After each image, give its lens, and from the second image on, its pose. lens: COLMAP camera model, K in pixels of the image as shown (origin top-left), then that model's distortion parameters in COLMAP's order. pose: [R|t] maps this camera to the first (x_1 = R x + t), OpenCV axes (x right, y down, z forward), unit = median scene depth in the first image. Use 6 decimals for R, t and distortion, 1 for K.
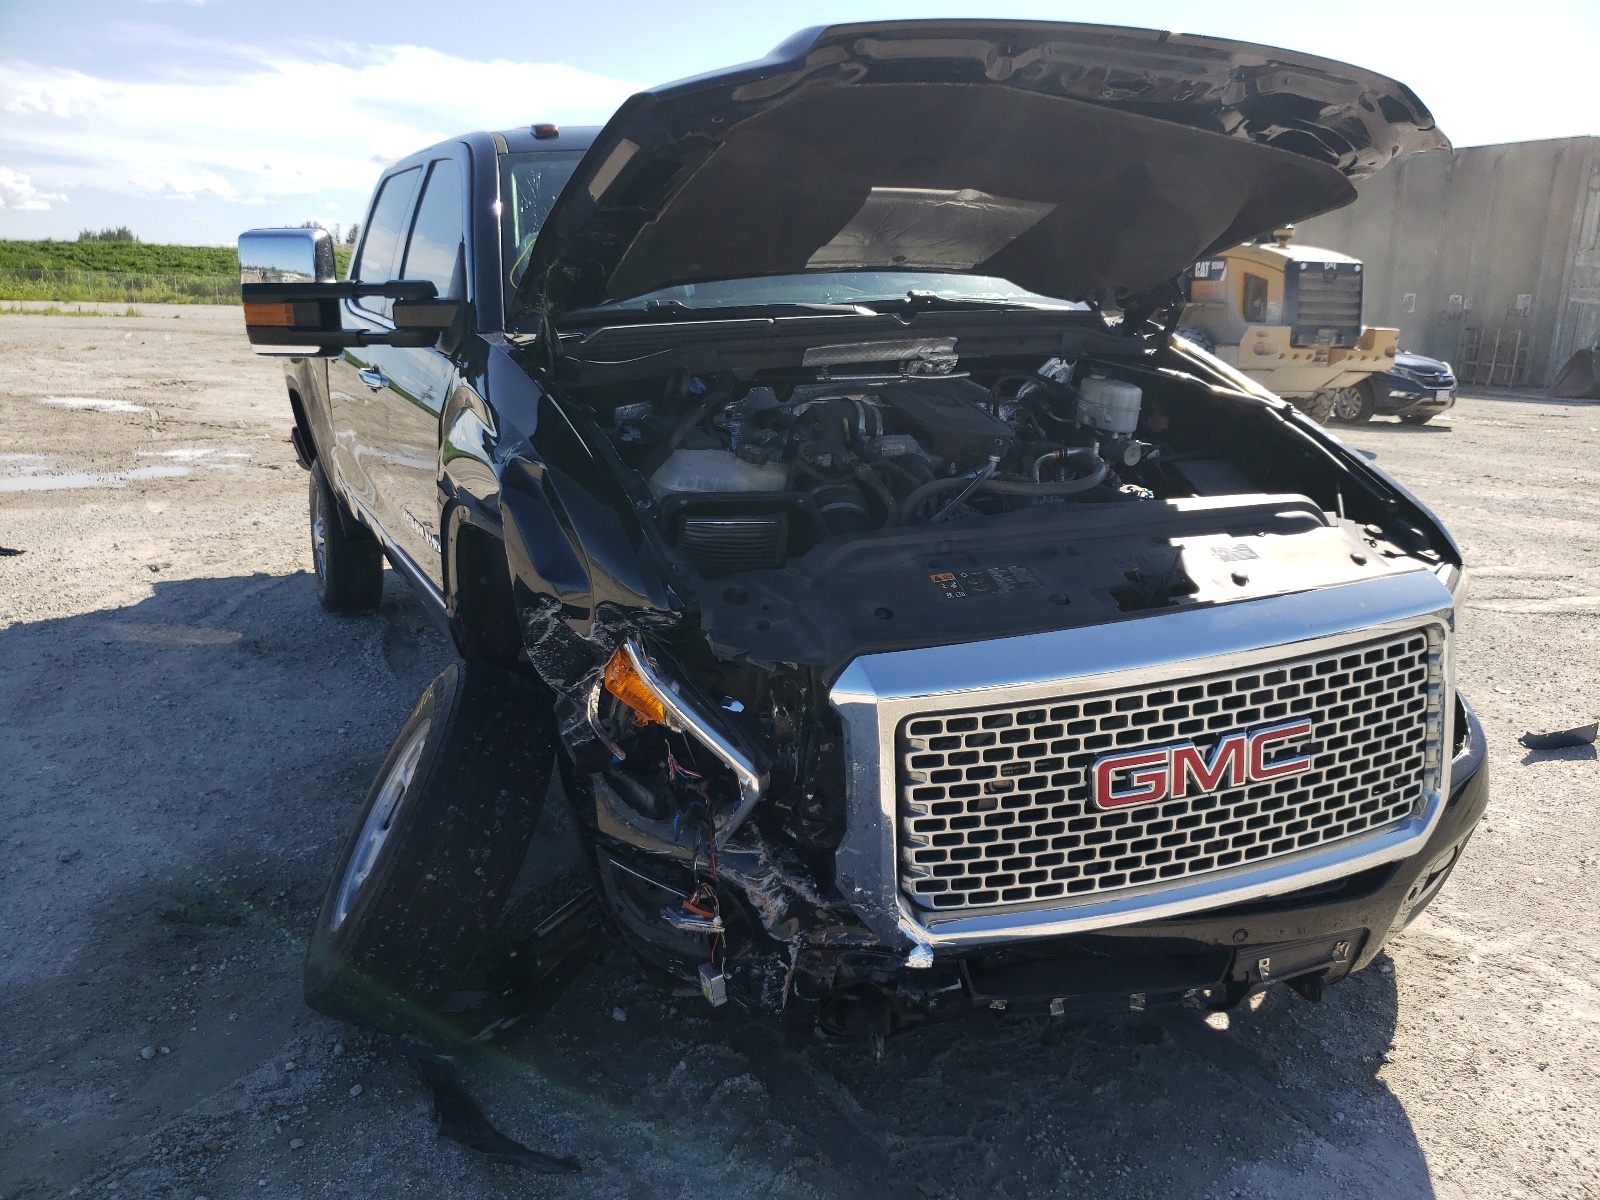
lens RADIAL K [[1208.4, 0, 822.1], [0, 1208.4, 623.3], [0, 0, 1]] dist [0.006879, 0.006745]
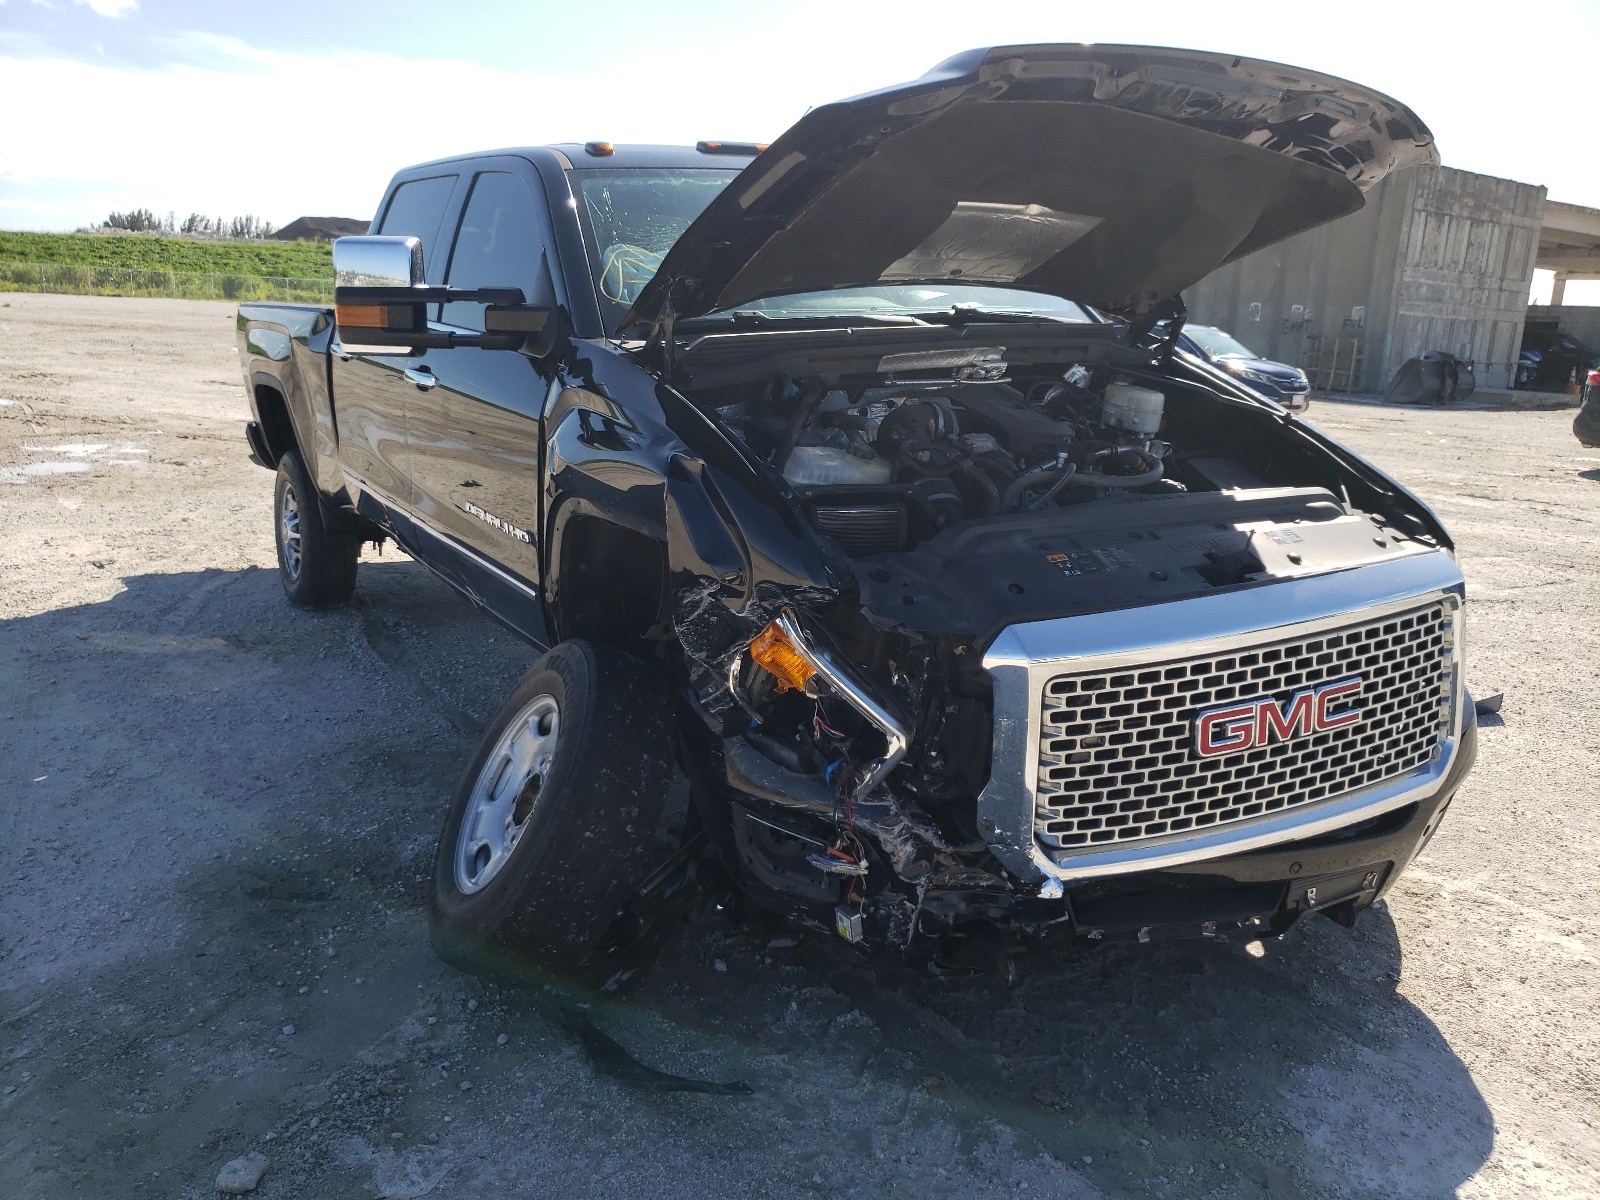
lens RADIAL K [[1205.6, 0, 800.0], [0, 1205.6, 600.0], [0, 0, 1]] dist [0.011318, 0.002546]
pose [[0.995253, -0.007743, 0.097009, -0.218832], [0.009465, 0.999806, -0.017302, 0.016603], [-0.096856, 0.018138, 0.995133, -0.099191]]
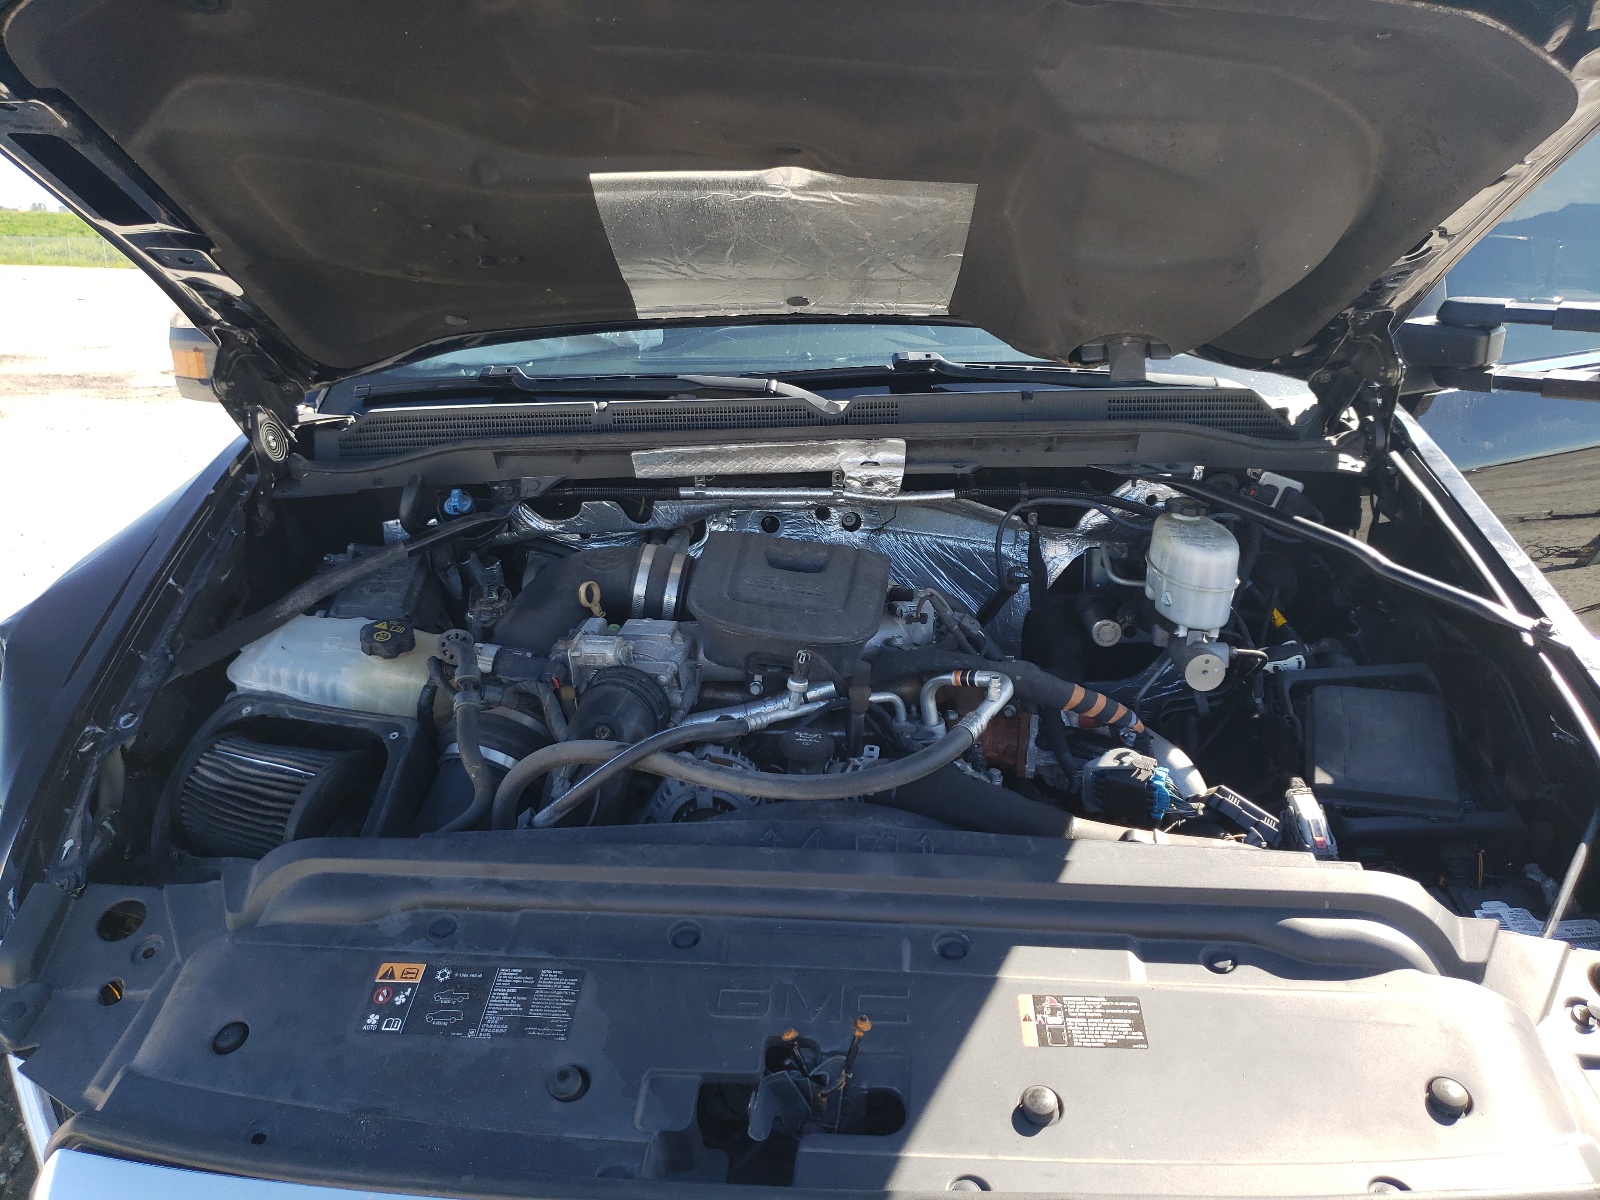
lens RADIAL K [[1205.6, 0, 800.0], [0, 1205.6, 600.0], [0, 0, 1]] dist [0.011318, 0.002546]
pose [[0.887927, 0.109427, -0.446779, 0.393908], [-0.112984, 0.993420, 0.018768, -0.190622], [0.445892, 0.033814, 0.894448, 0.528120]]
